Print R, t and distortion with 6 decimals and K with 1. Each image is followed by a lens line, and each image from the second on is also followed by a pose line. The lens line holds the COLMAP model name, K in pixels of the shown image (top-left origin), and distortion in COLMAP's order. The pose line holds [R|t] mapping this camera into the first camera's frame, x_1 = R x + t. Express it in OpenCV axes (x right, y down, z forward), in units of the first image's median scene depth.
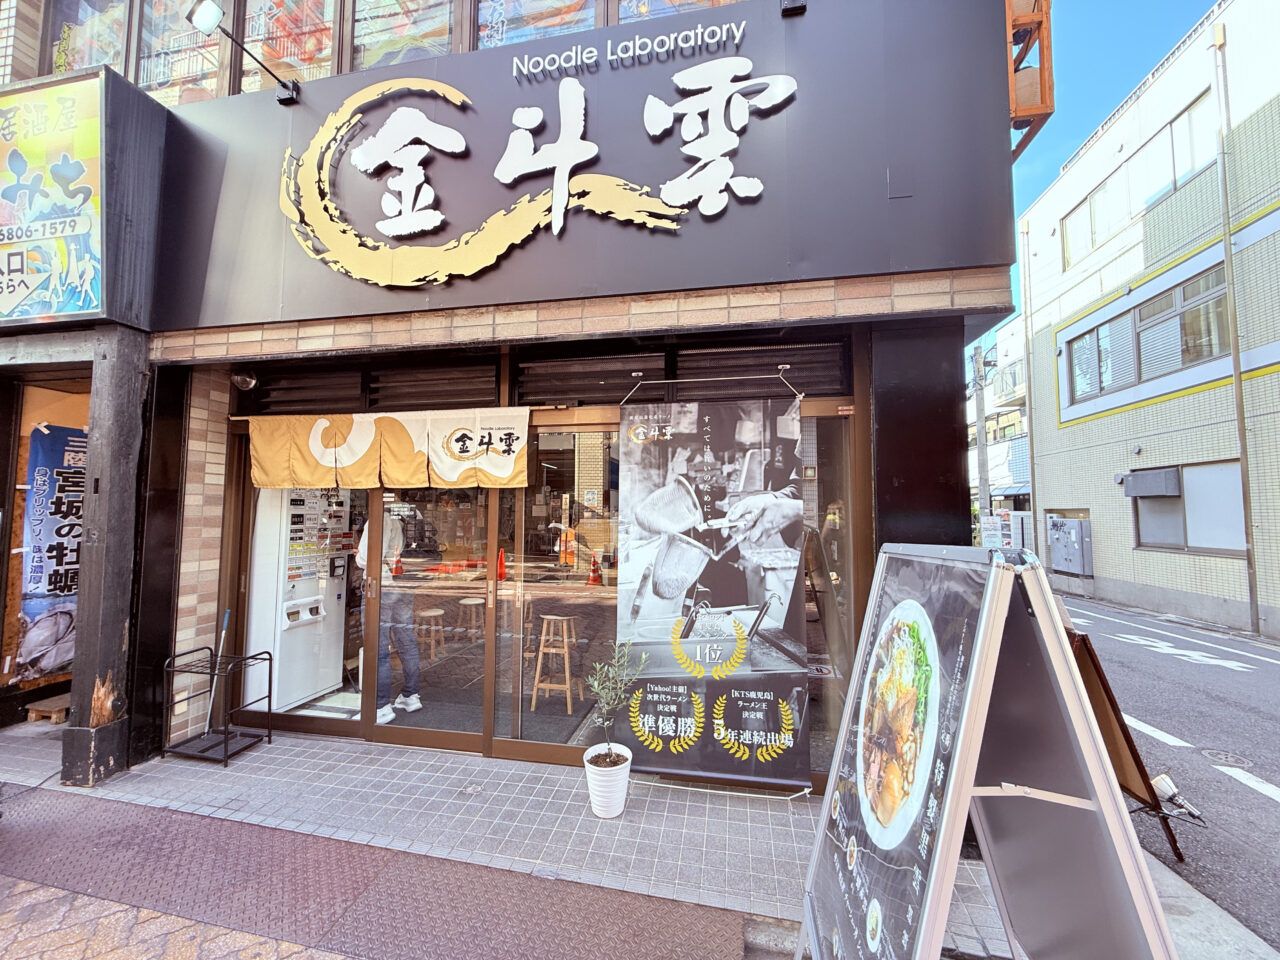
lens RADIAL K [[509.2, 0, 639.9], [0, 509.2, 480.1], [0, 0, 1]] dist [0.001139, 0.000029]
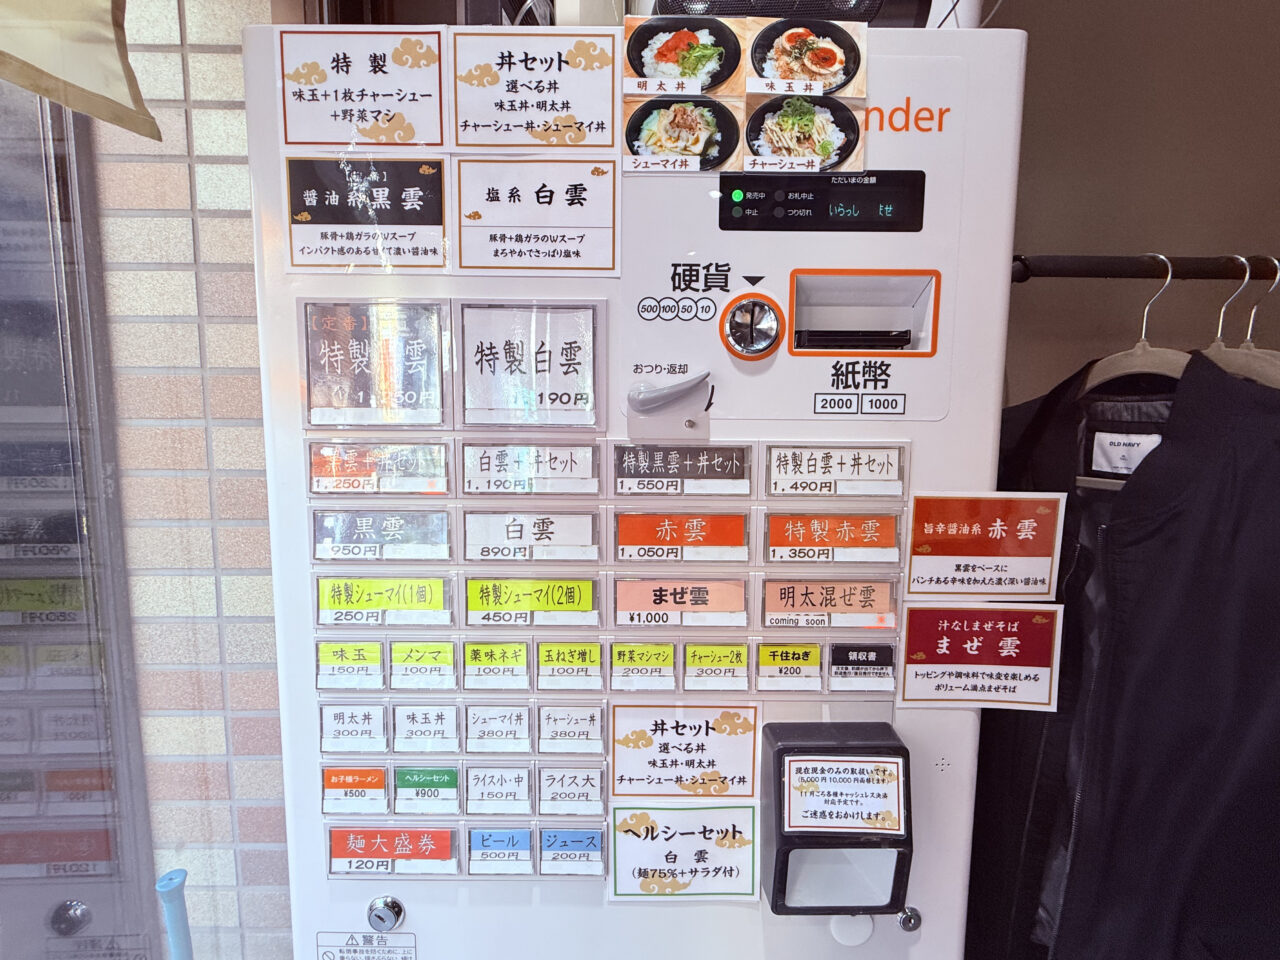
lens RADIAL K [[509.2, 0, 639.4], [0, 509.2, 480.6], [0, 0, 1]] dist [0.001139, 0.000029]
pose [[0.205893, 0.077579, -0.975495, -0.514556], [0.059800, 0.993992, 0.091671, 0.090589], [0.976746, -0.077209, 0.200016, 0.961152]]
